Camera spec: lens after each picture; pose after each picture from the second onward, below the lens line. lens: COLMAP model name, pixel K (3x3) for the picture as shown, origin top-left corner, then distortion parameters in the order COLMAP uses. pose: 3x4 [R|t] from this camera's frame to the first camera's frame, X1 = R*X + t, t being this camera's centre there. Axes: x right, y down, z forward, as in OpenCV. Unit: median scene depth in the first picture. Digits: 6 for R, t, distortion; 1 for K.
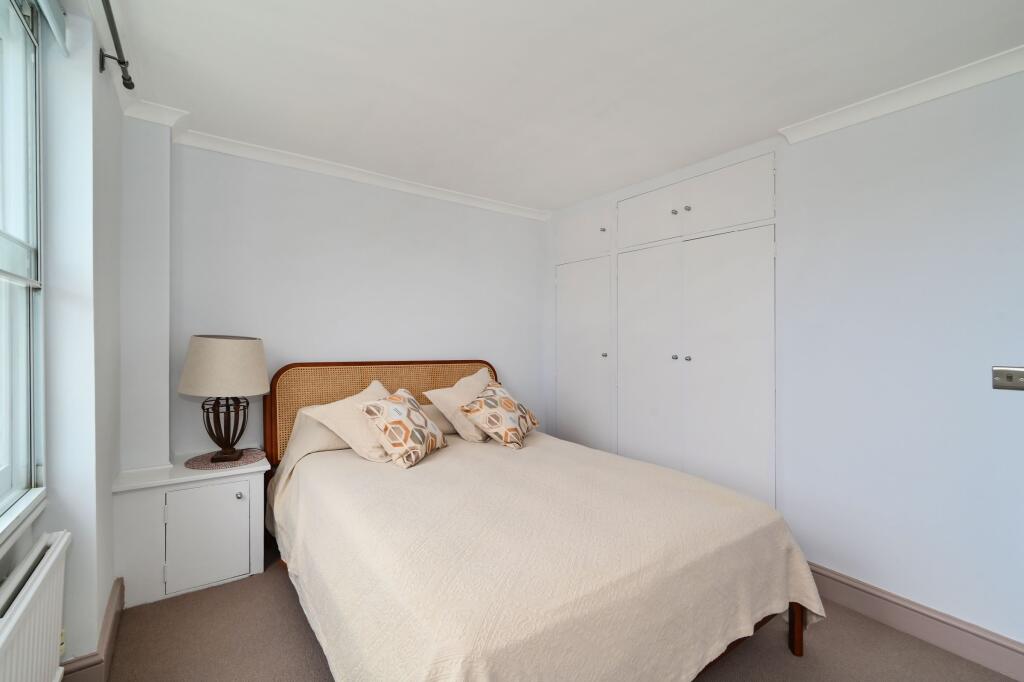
lens RADIAL K [[425.0, 0, 512.0], [0, 425.0, 341.0], [0, 0, 1]] dist [0.000012, -0.000010]
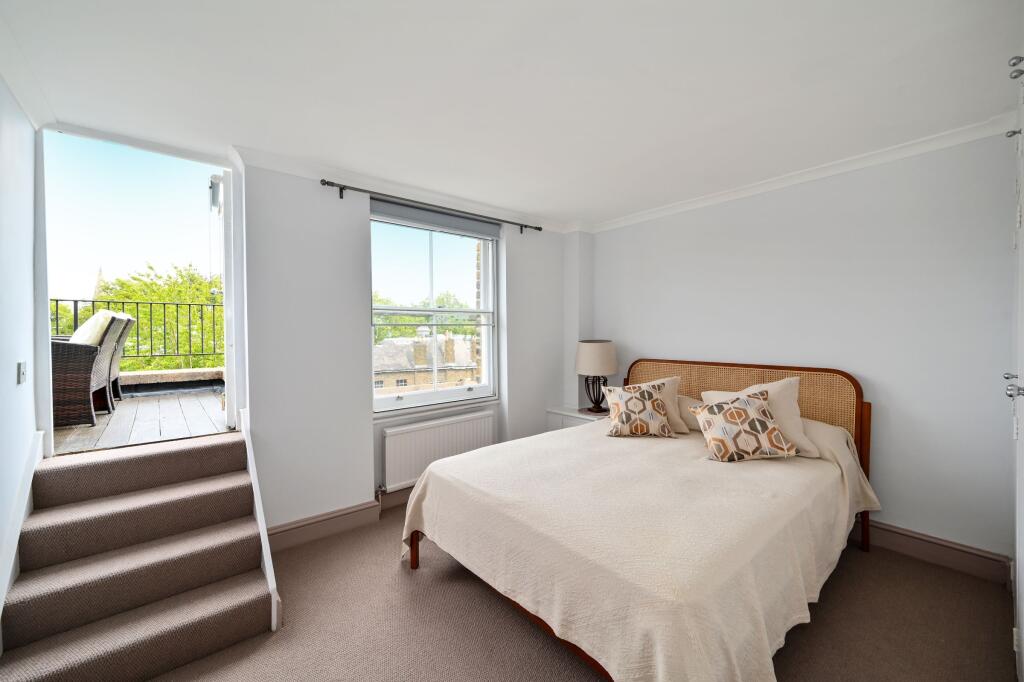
lens RADIAL K [[422.6, 0, 512.0], [0, 422.6, 341.0], [0, 0, 1]] dist [-0.000089, -0.000006]
pose [[0.078033, 0.008637, -0.996913, 1.047669], [0.005820, 0.999941, 0.009119, -0.027898], [0.996934, -0.006514, 0.077978, 0.538201]]
